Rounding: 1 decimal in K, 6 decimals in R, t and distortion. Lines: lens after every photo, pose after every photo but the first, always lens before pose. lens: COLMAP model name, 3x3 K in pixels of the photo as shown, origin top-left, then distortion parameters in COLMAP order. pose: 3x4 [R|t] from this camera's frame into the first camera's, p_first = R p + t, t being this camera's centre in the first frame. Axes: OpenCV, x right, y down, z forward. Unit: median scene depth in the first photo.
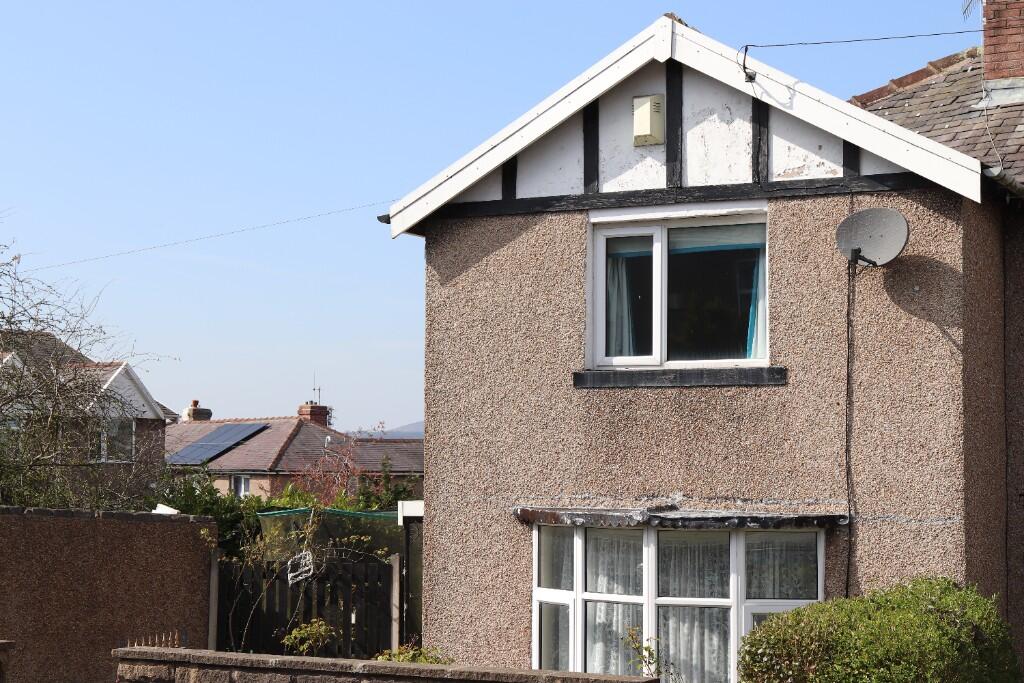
lens RADIAL K [[1904.2, 0, 512.0], [0, 1904.2, 341.1], [0, 0, 1]] dist [-0.046792, 0.000000]
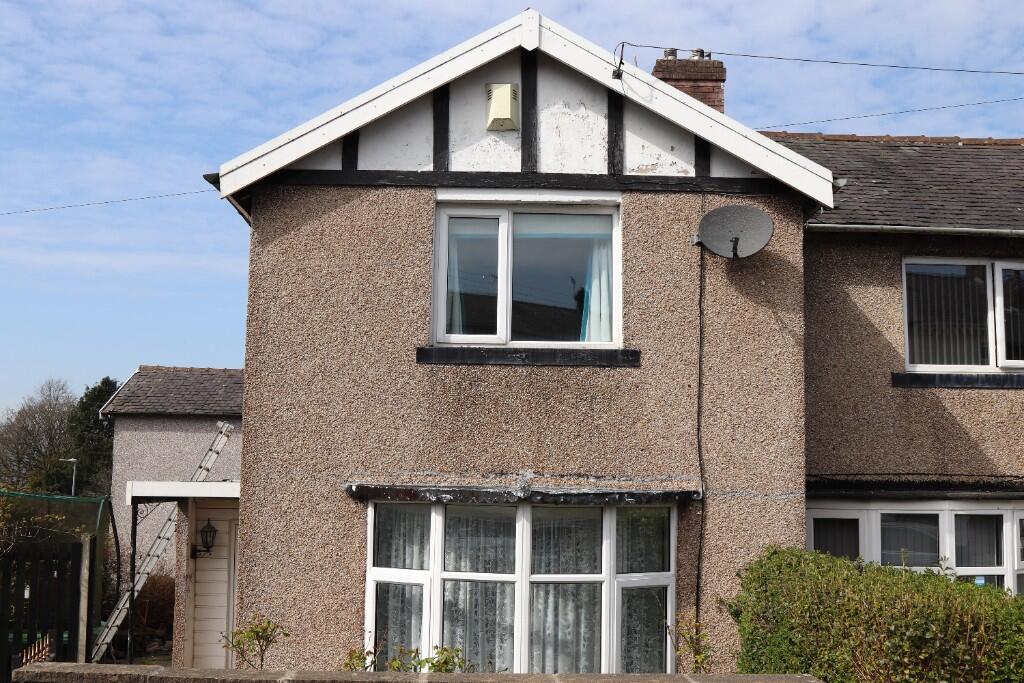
lens RADIAL K [[1149.9, 0, 512.0], [0, 1149.9, 345.8], [0, 0, 1]] dist [-0.157967, 0.000000]
pose [[0.879865, 0.062741, 0.471063, -0.210795], [-0.038036, 0.997364, -0.061794, 0.052030], [-0.473699, 0.036453, 0.879932, 0.466896]]
